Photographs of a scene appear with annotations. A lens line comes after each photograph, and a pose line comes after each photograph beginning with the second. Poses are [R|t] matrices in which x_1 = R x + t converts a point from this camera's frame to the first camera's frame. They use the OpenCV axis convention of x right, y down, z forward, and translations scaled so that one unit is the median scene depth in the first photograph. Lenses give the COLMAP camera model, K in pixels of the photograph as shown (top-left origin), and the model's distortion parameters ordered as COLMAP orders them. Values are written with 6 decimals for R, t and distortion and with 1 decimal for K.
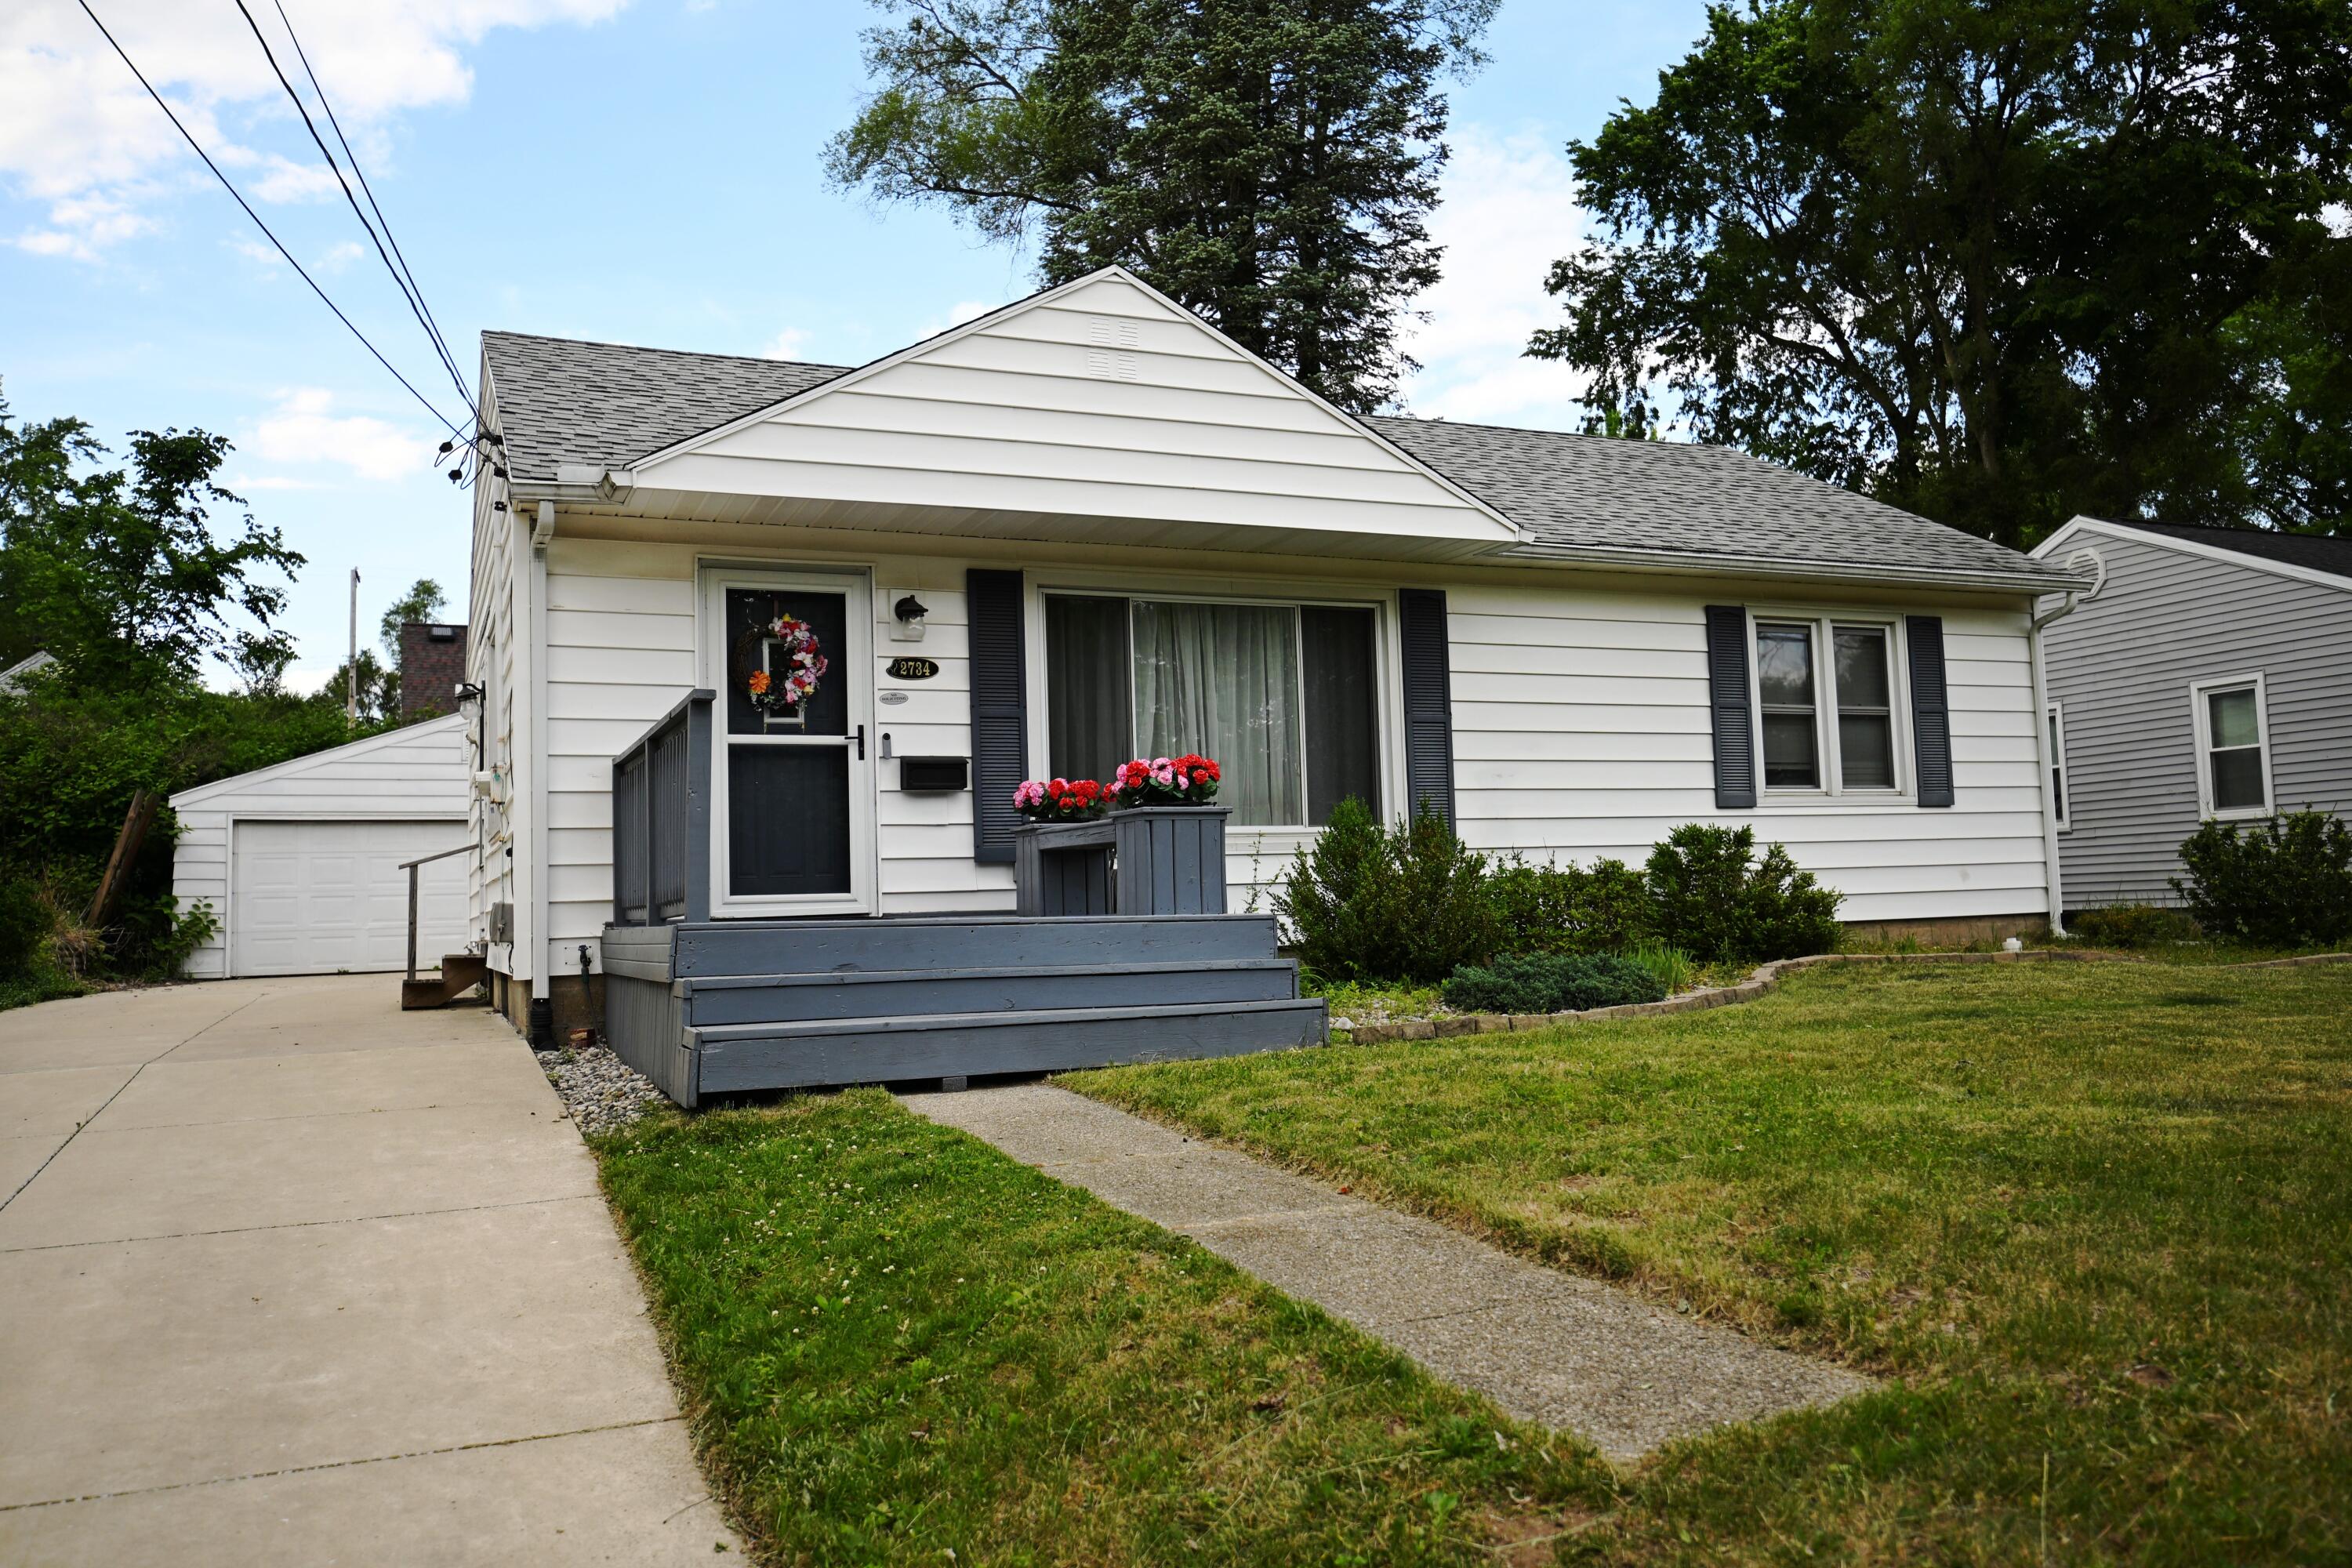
lens RADIAL K [[1764.9, 0, 1194.9], [0, 1764.9, 777.1], [0, 0, 1]] dist [-0.005700, 0.003886]
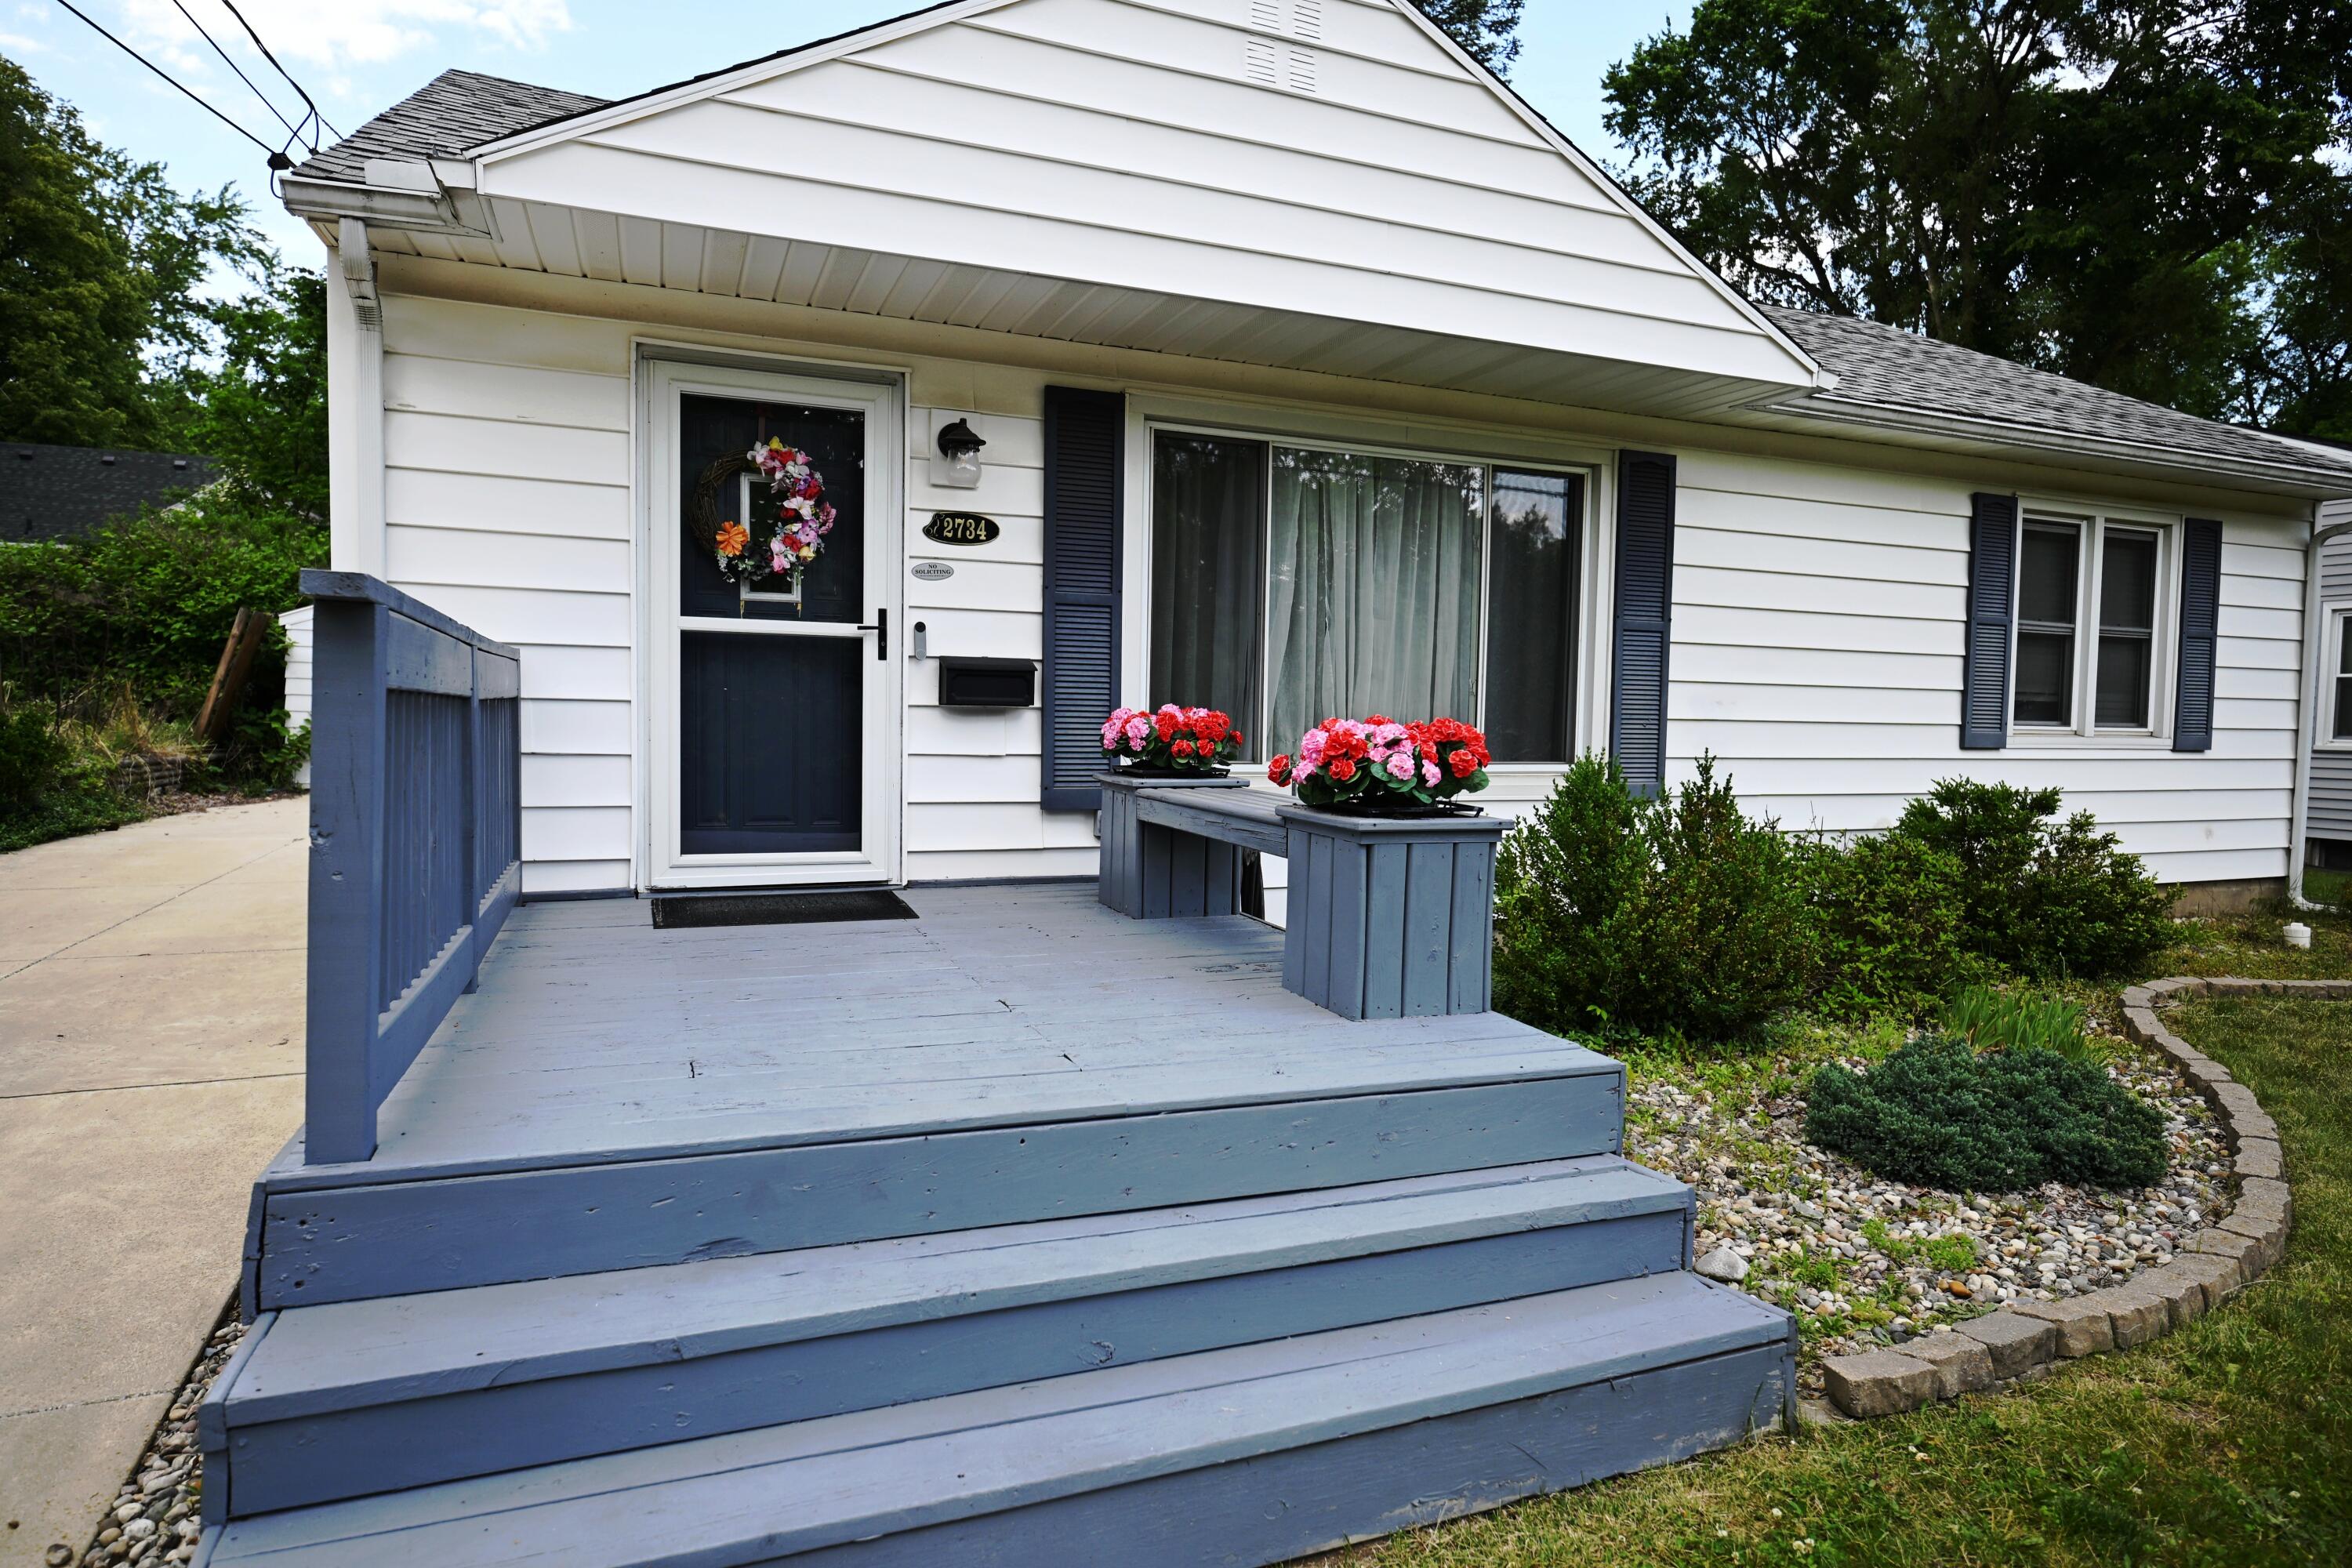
lens RADIAL K [[1296.2, 0, 1175.7], [0, 1296.2, 778.9], [0, 0, 1]] dist [-0.003912, -0.000892]
pose [[0.998420, 0.051572, -0.022327, -0.046645], [-0.048277, 0.990472, 0.128973, -0.026412], [0.028766, -0.127692, 0.991397, 0.379165]]
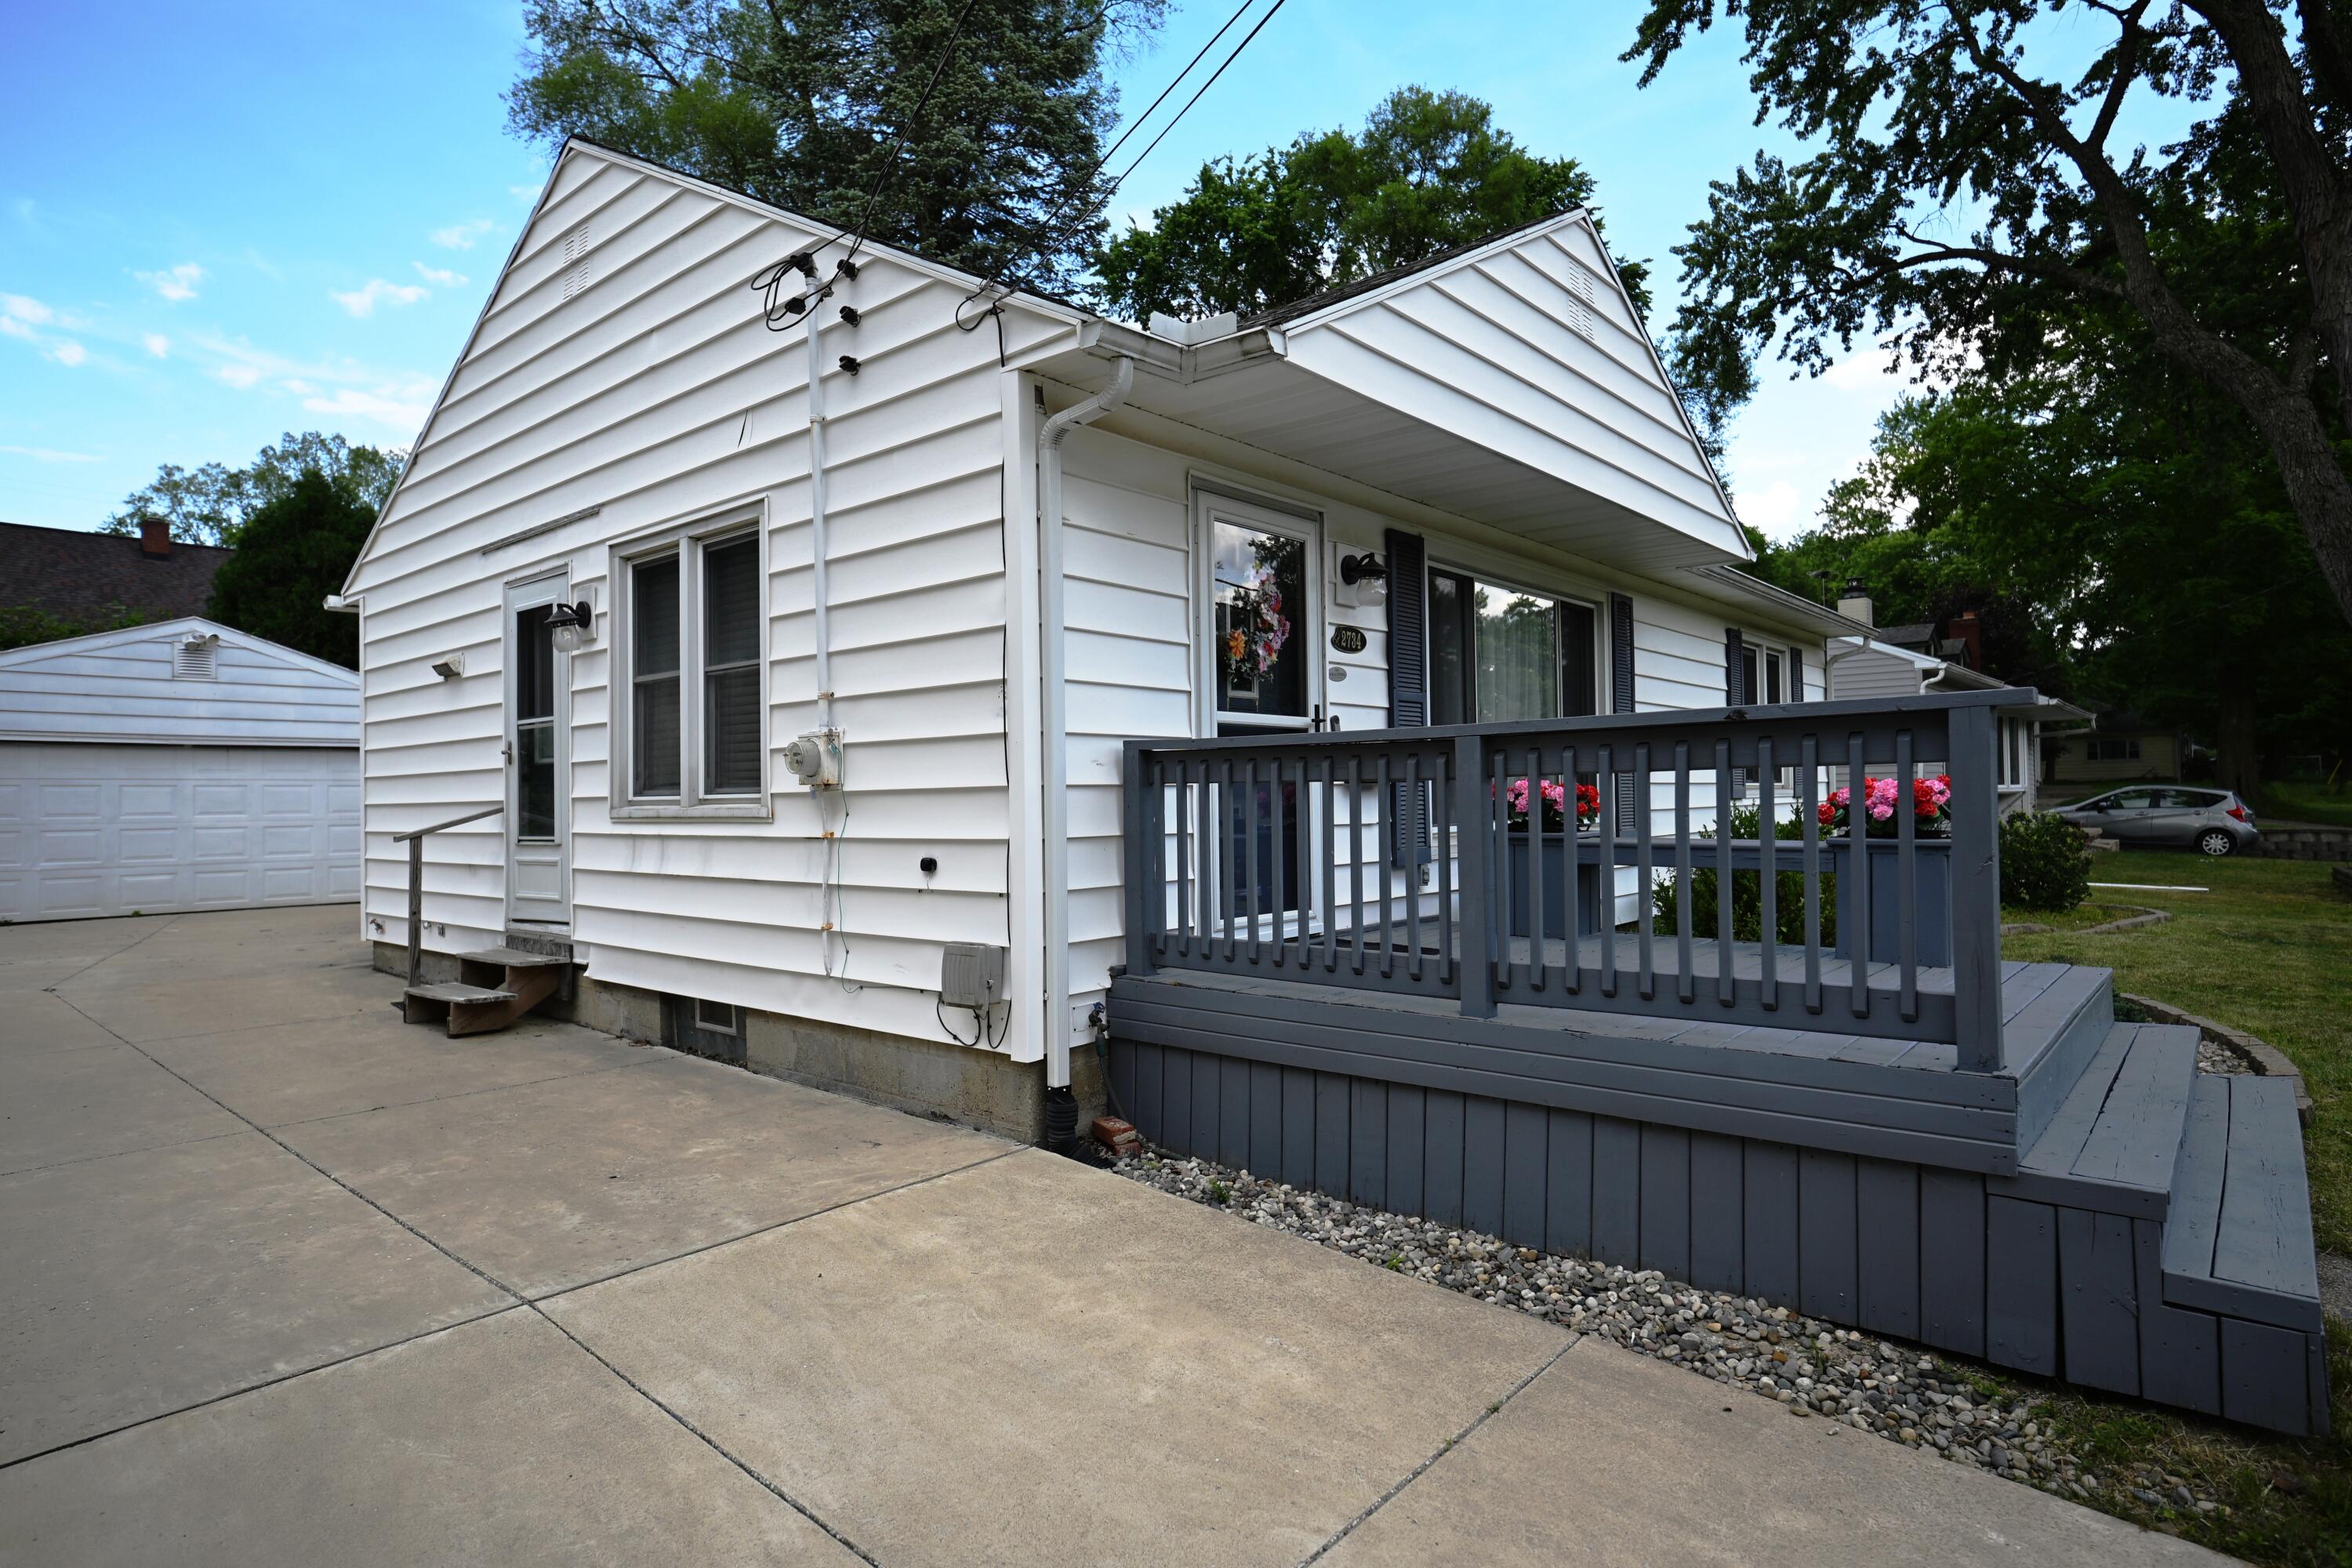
lens RADIAL K [[1236.2, 0, 1173.5], [0, 1236.2, 779.9], [0, 0, 1]] dist [-0.001311, 0.003396]
pose [[0.902227, 0.025955, 0.430479, -0.381533], [-0.047804, 0.998055, 0.040015, -0.011062], [-0.428603, -0.056681, 0.901713, 0.387236]]
